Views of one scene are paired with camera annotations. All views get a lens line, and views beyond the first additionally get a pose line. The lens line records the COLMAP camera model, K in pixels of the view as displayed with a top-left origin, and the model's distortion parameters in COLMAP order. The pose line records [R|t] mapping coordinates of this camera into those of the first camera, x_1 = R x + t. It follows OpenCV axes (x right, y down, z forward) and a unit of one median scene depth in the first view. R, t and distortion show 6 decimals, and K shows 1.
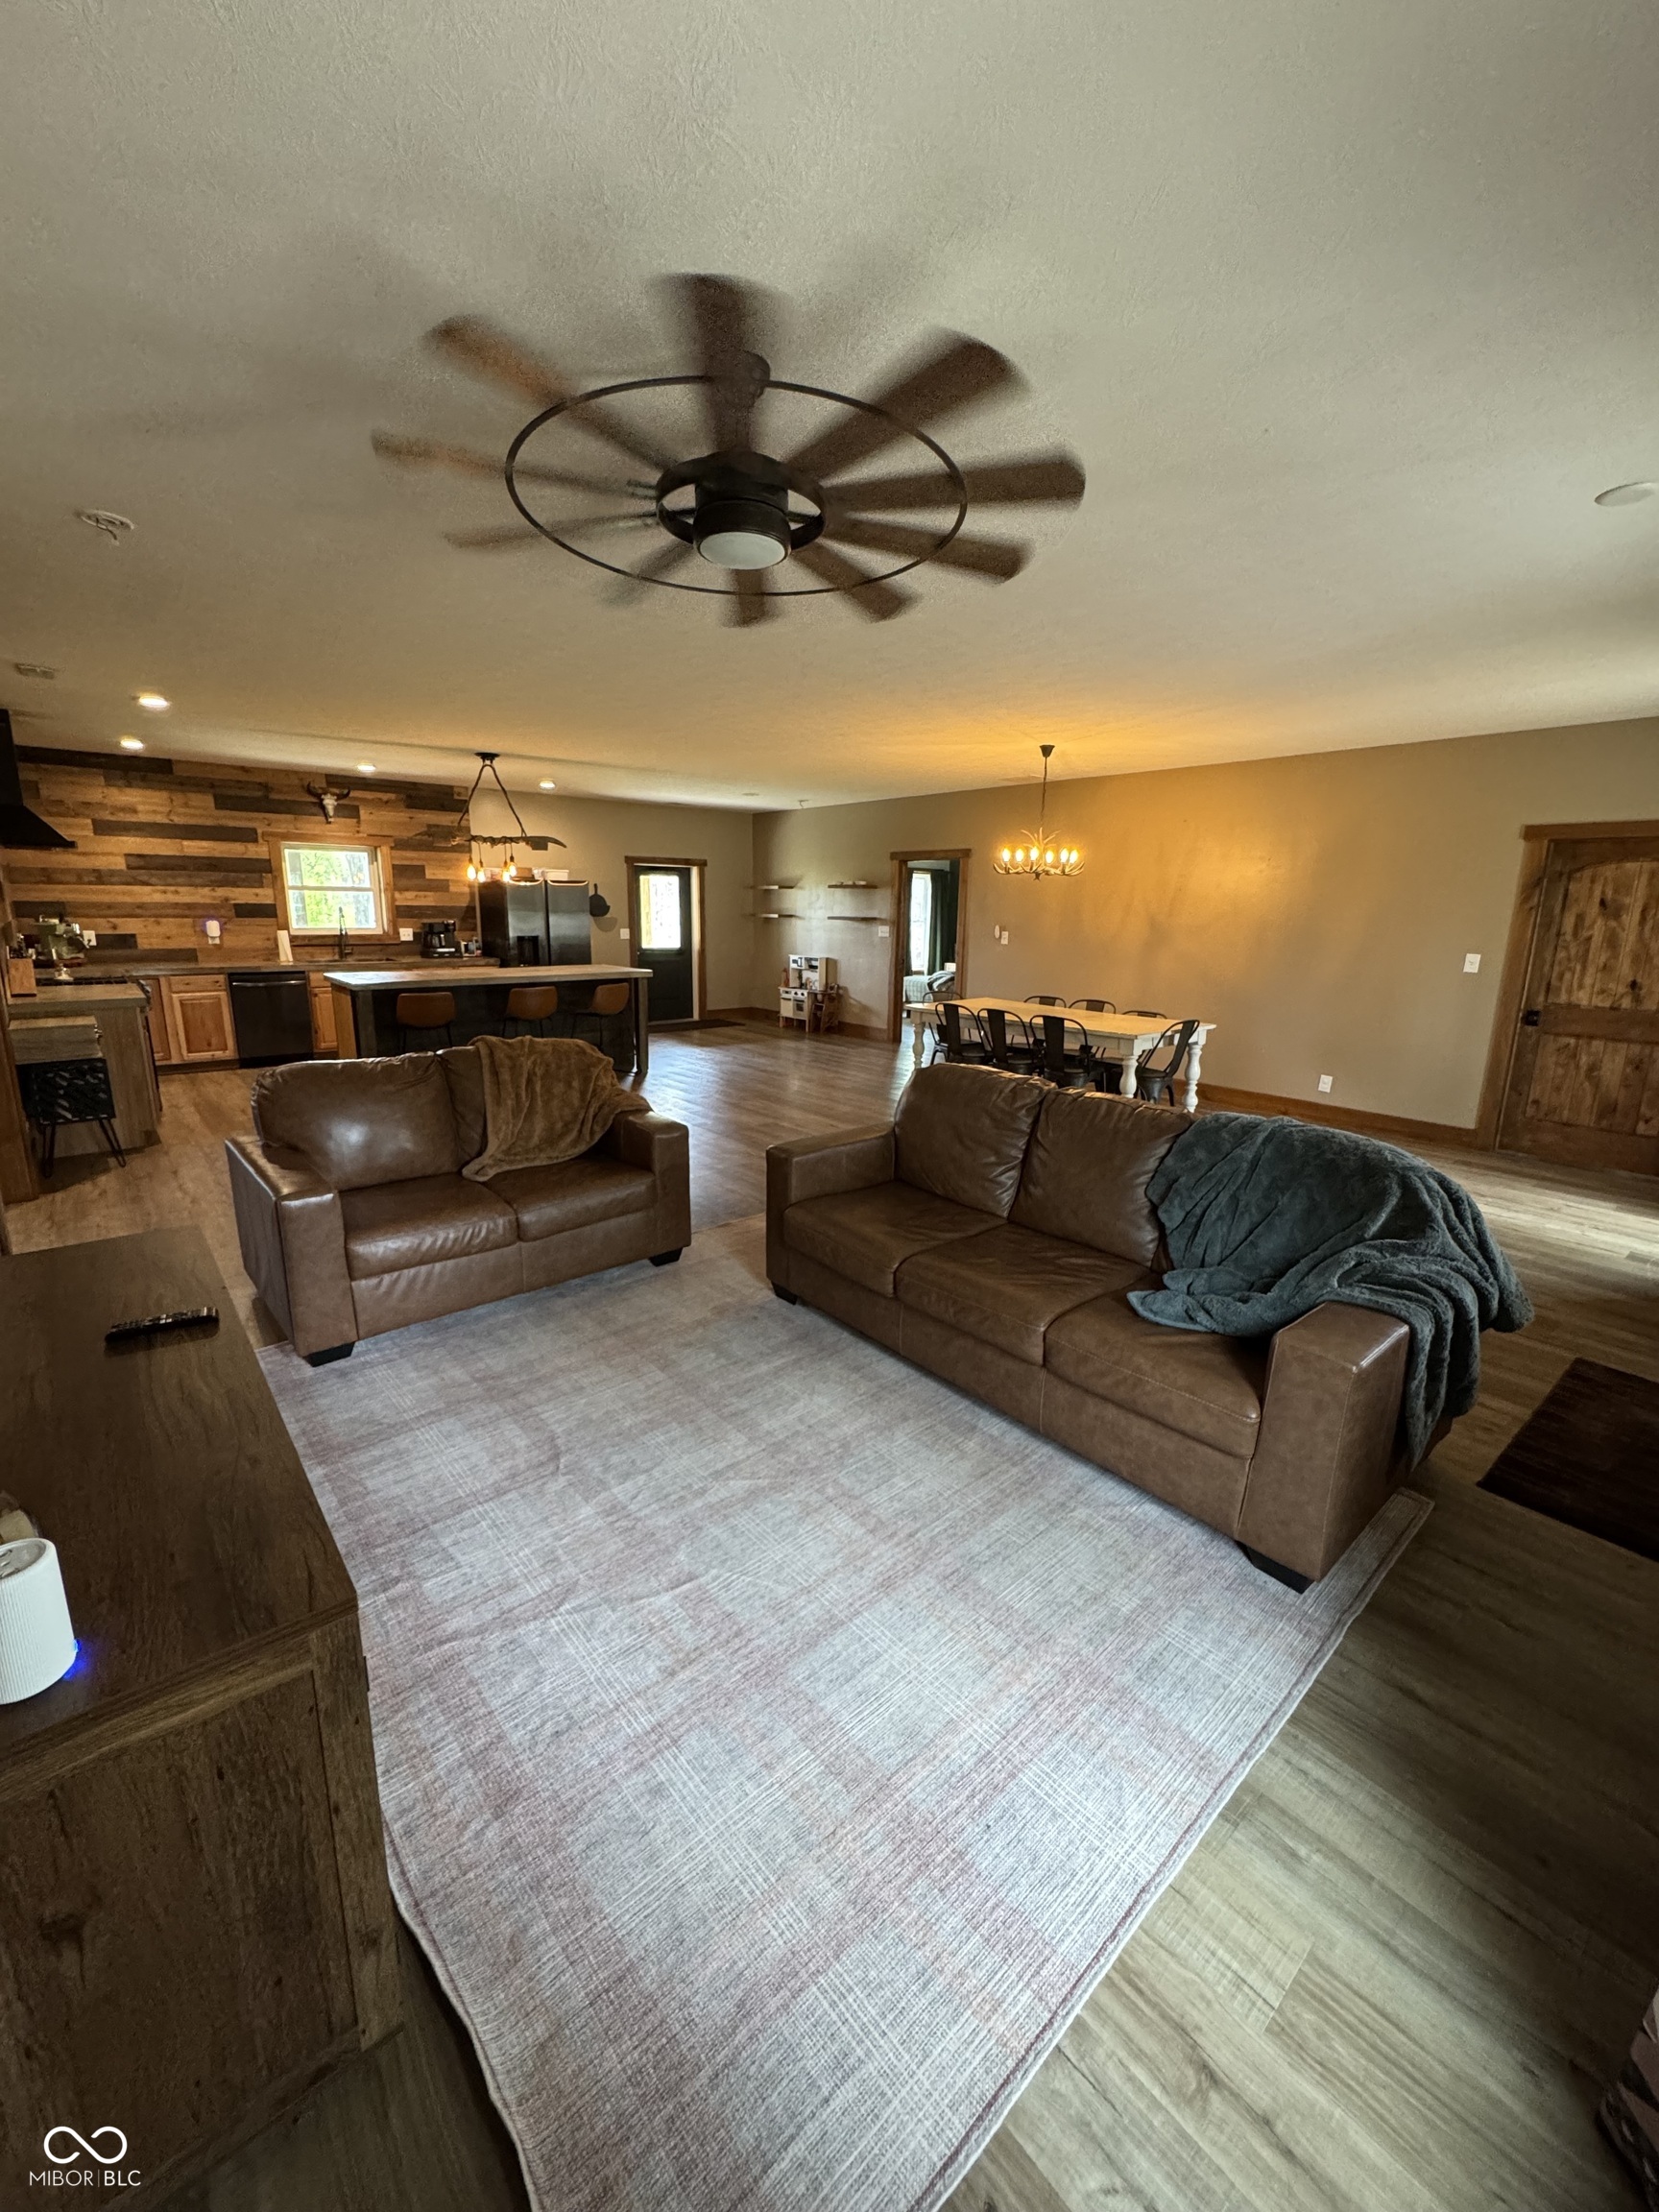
lens RADIAL K [[884.3, 0, 828.7], [0, 884.3, 1105.5], [0, 0, 1]] dist [-0.004727, 0.001255]
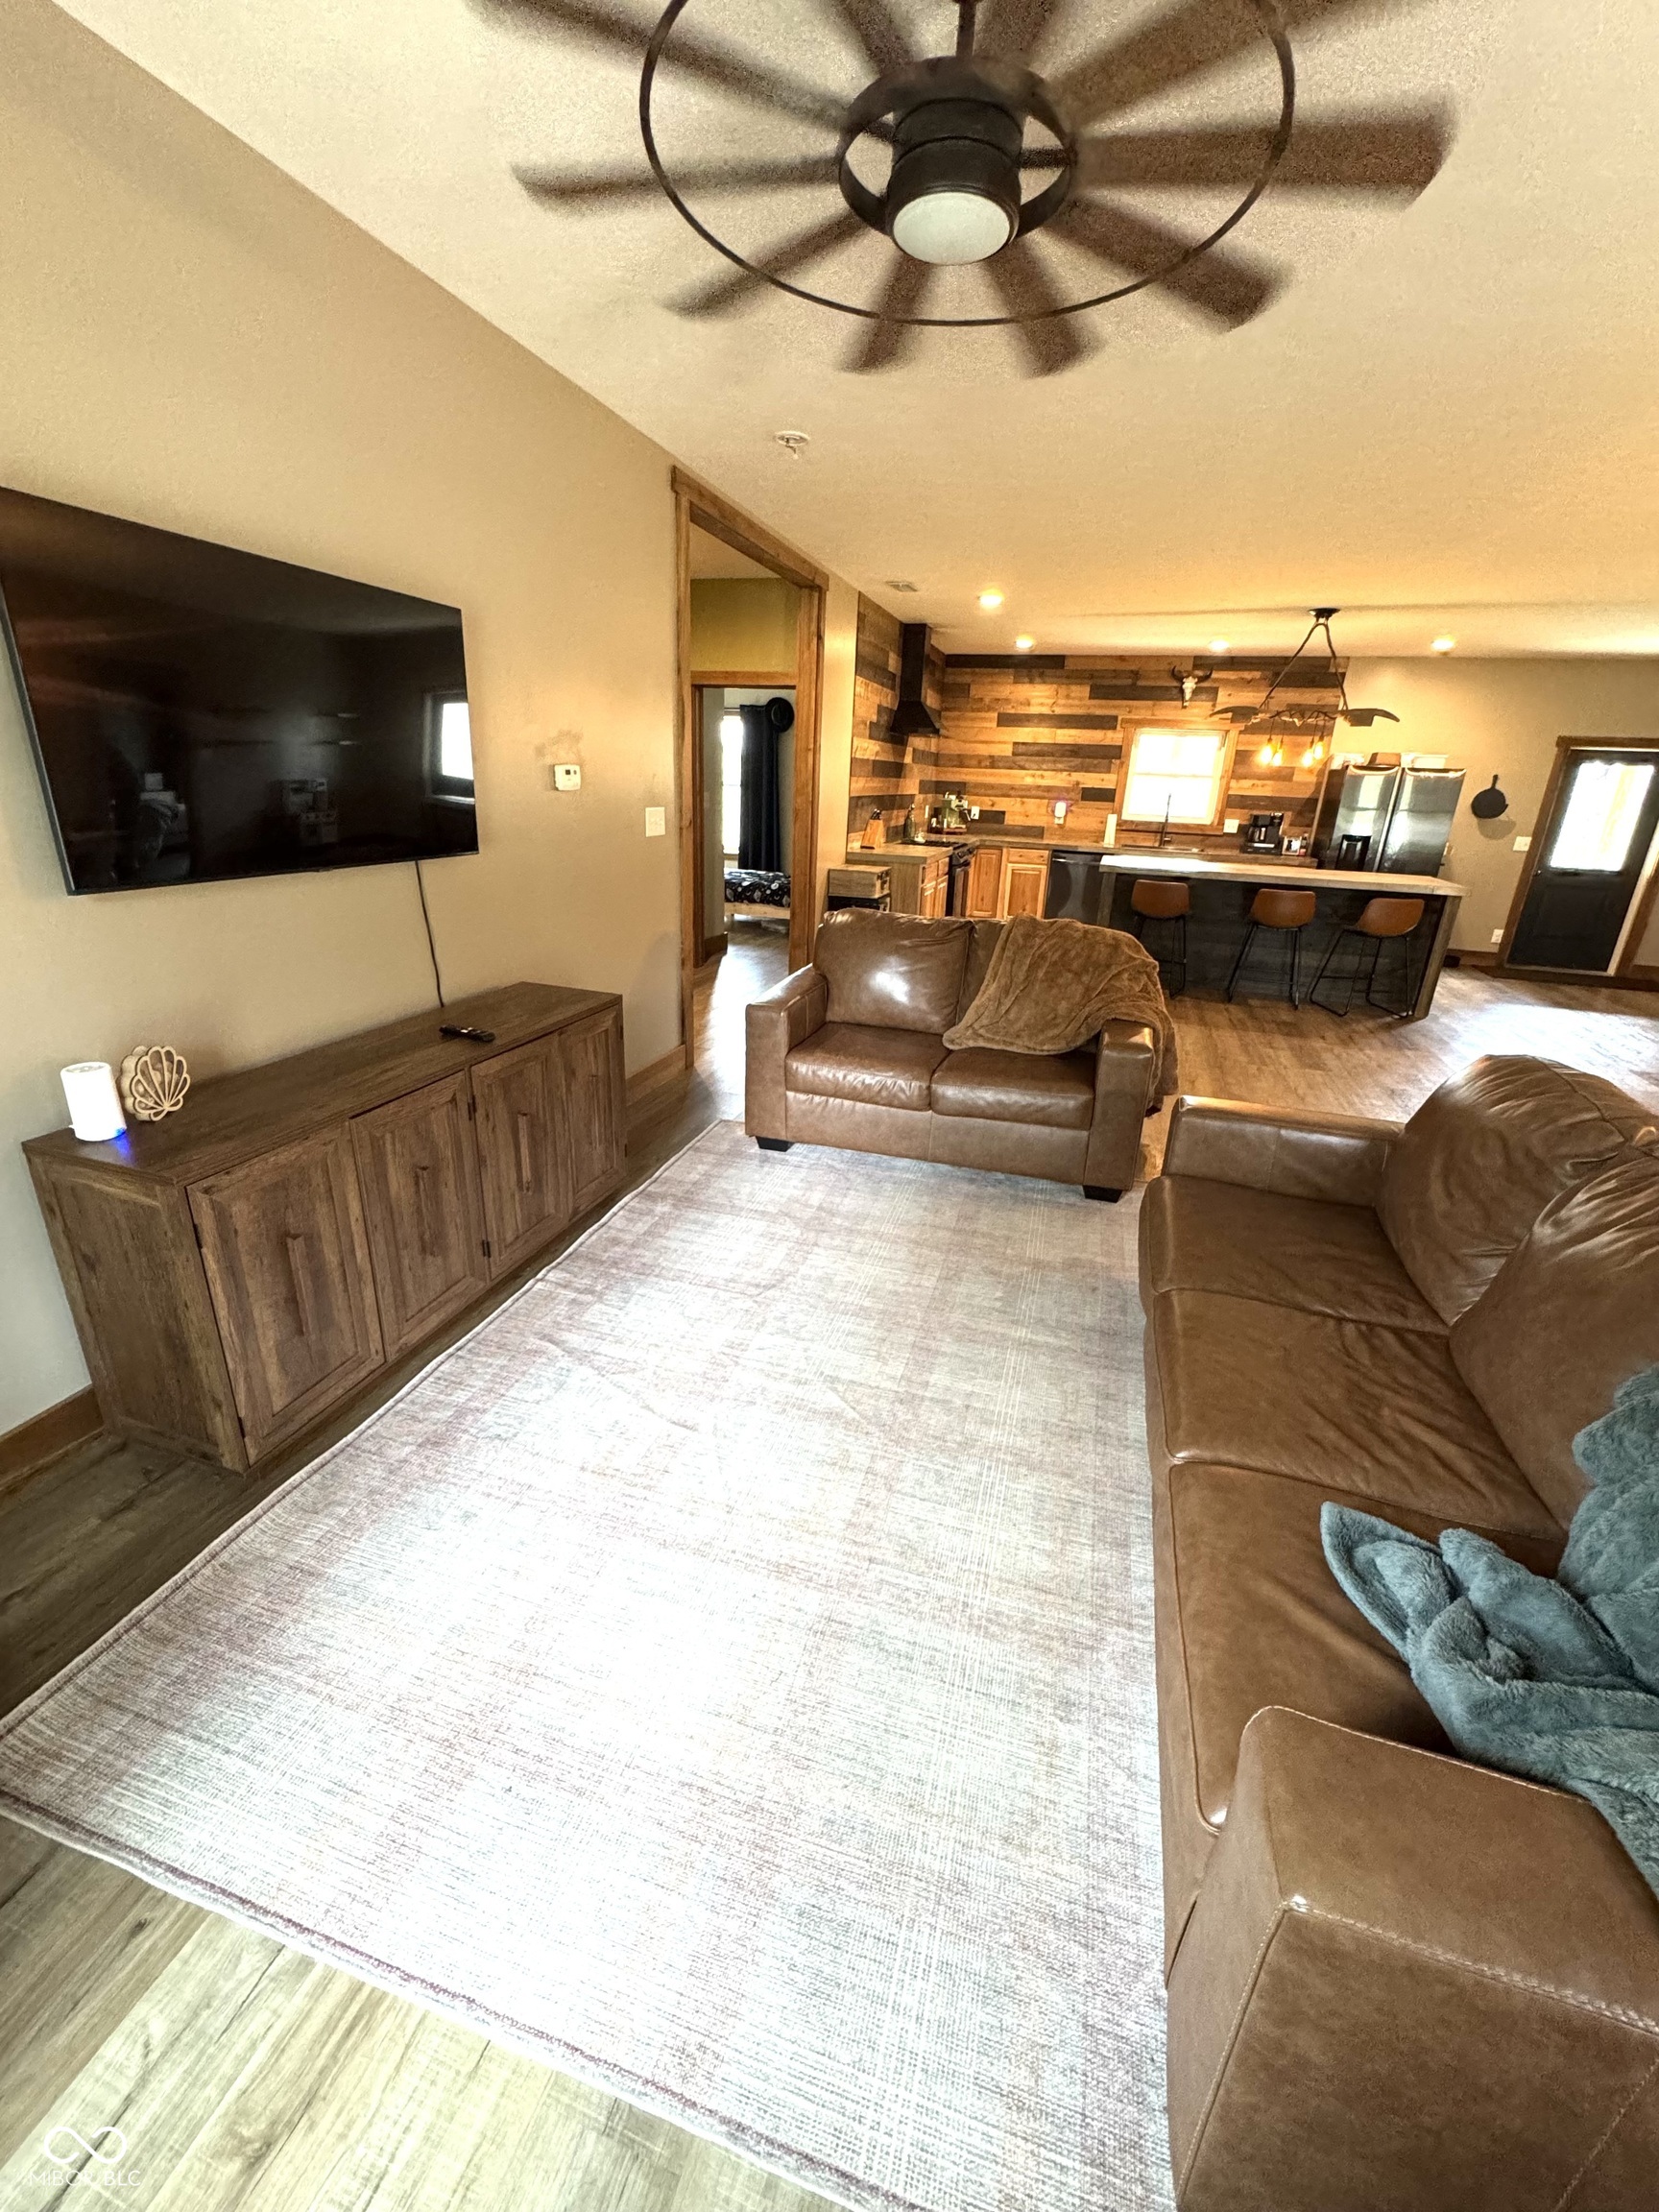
lens RADIAL K [[884.3, 0, 831.4], [0, 884.3, 1103.2], [0, 0, 1]] dist [-0.004727, 0.001255]
pose [[0.533424, 0.299045, -0.791221, 0.162411], [-0.219415, 0.952318, 0.212007, -0.018378], [0.816894, 0.060516, 0.573605, 0.137168]]
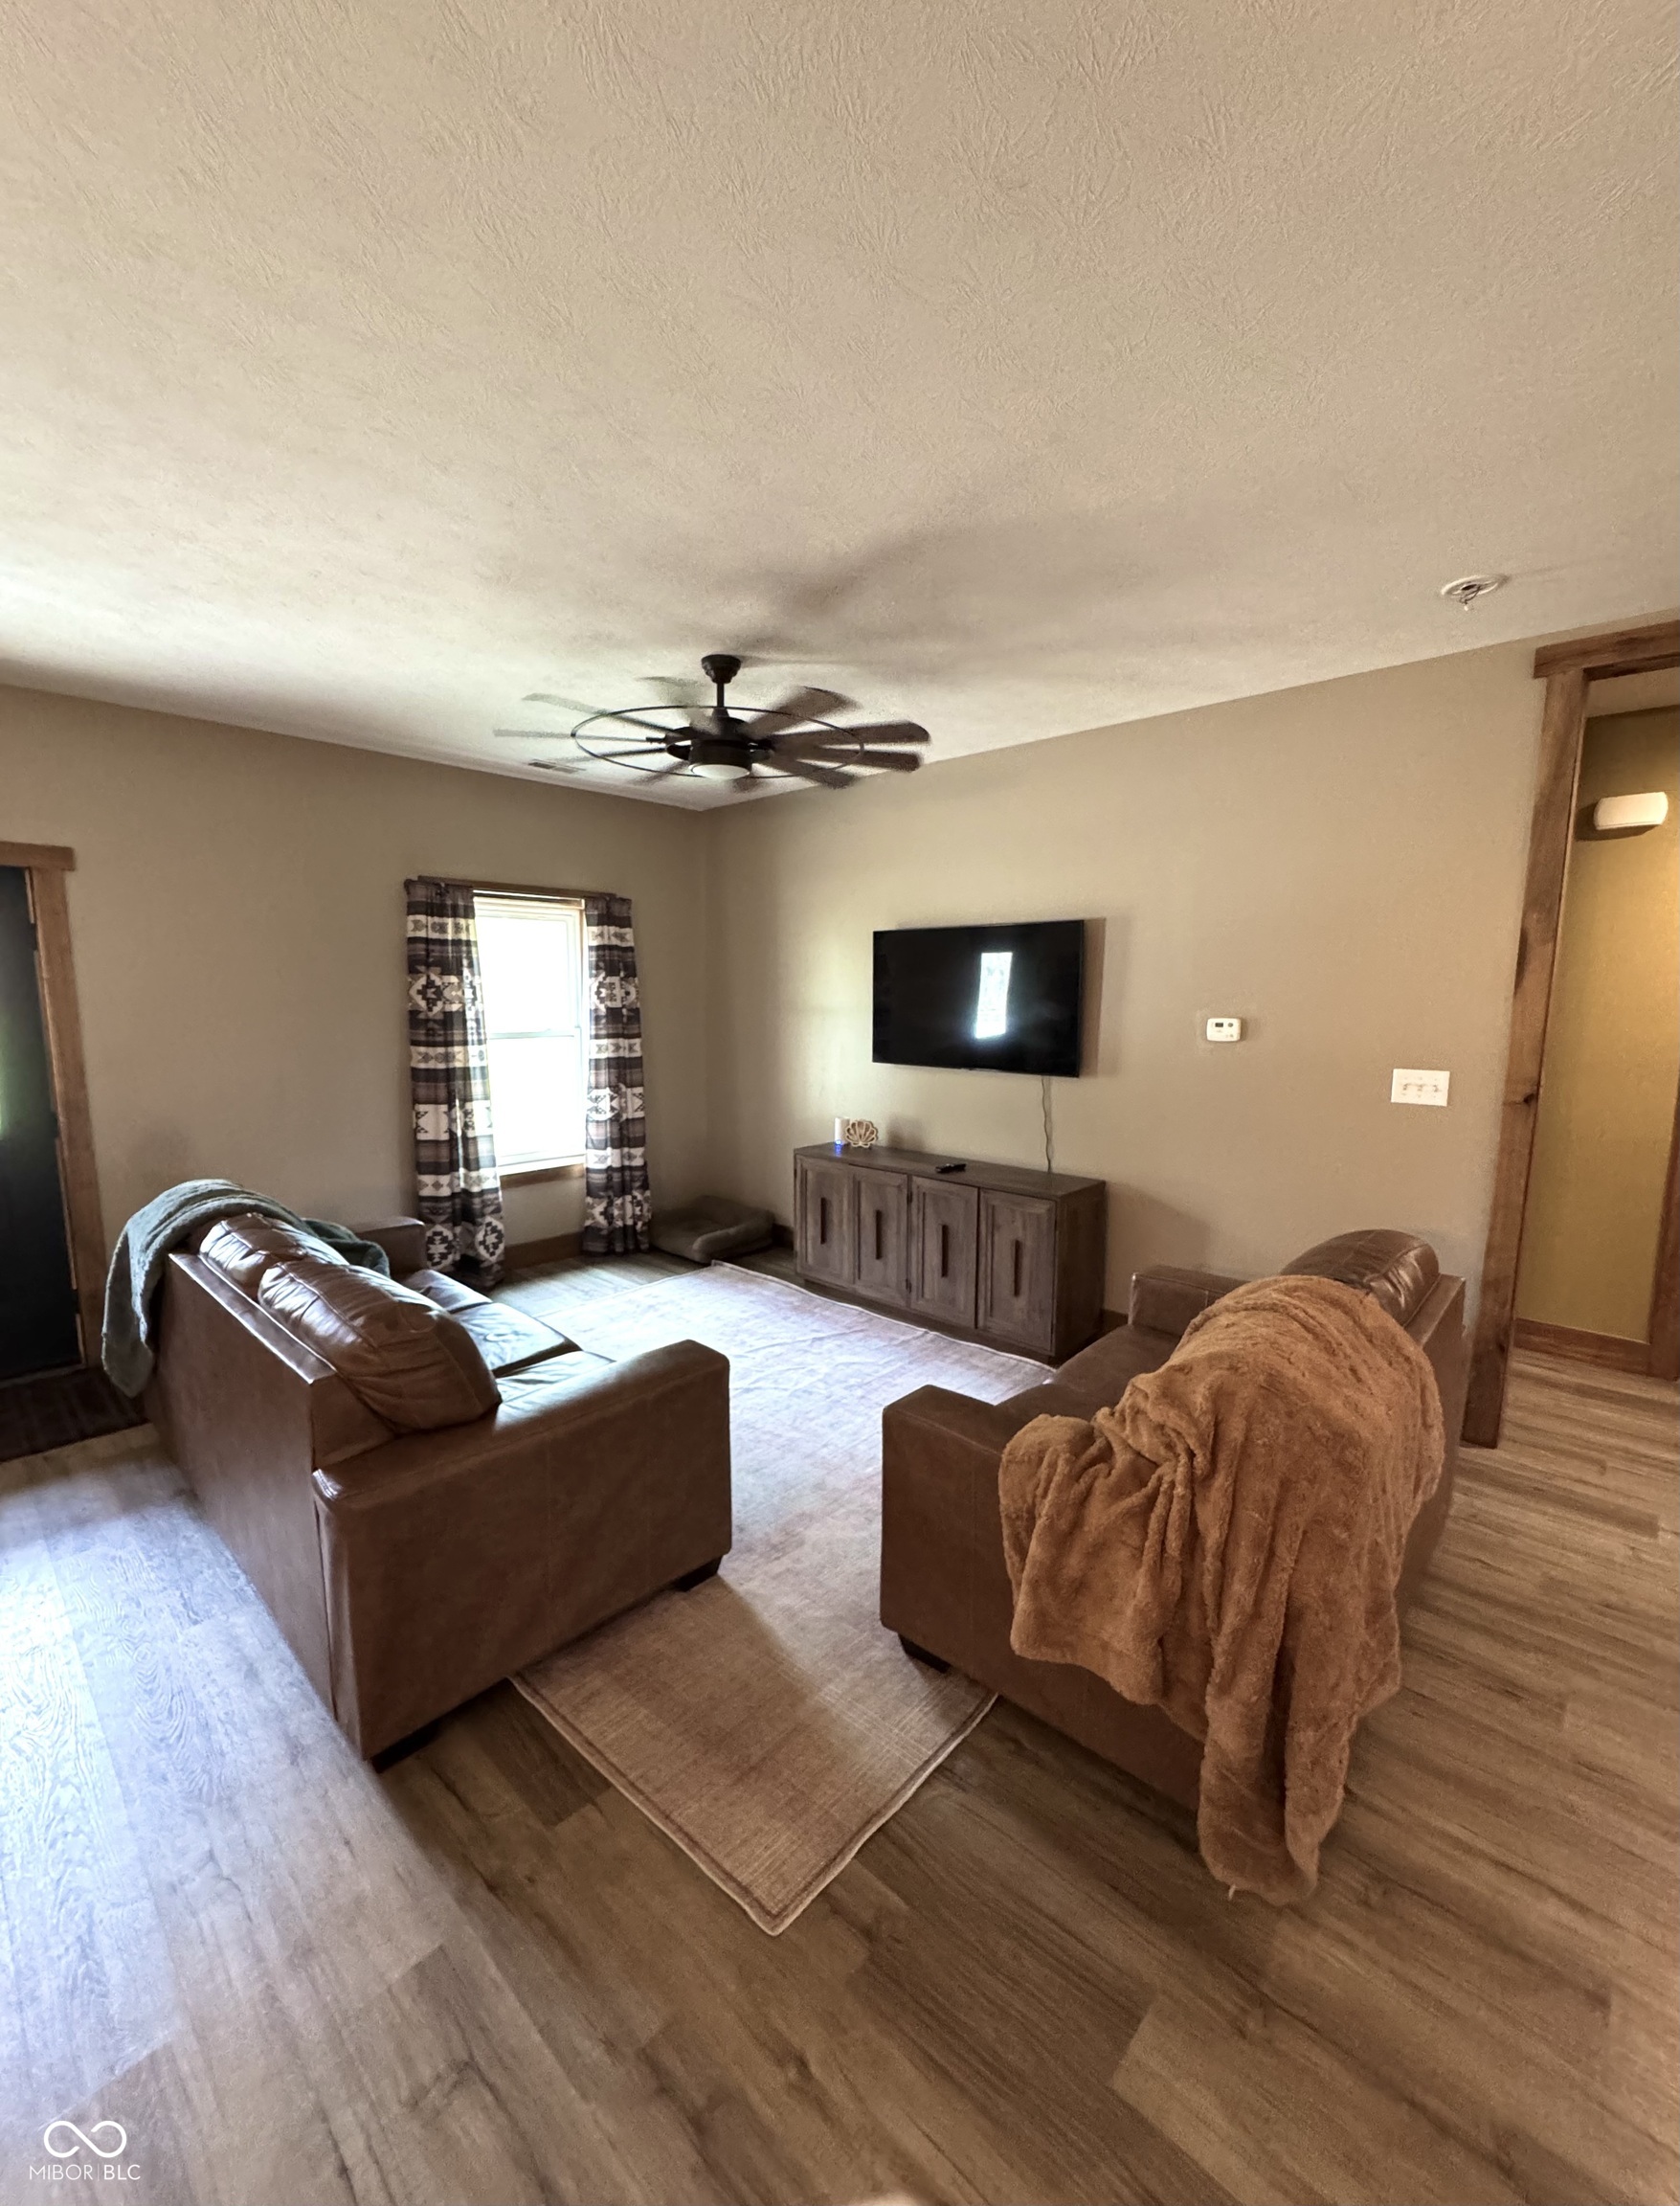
lens RADIAL K [[917.7, 0, 841.5], [0, 917.7, 1113.8], [0, 0, 1]] dist [0.000259, 0.000211]
pose [[-0.993130, -0.006283, -0.116851, -0.034754], [-0.046904, 0.936210, 0.348297, -0.164982], [0.107208, 0.351385, -0.930073, 0.702771]]
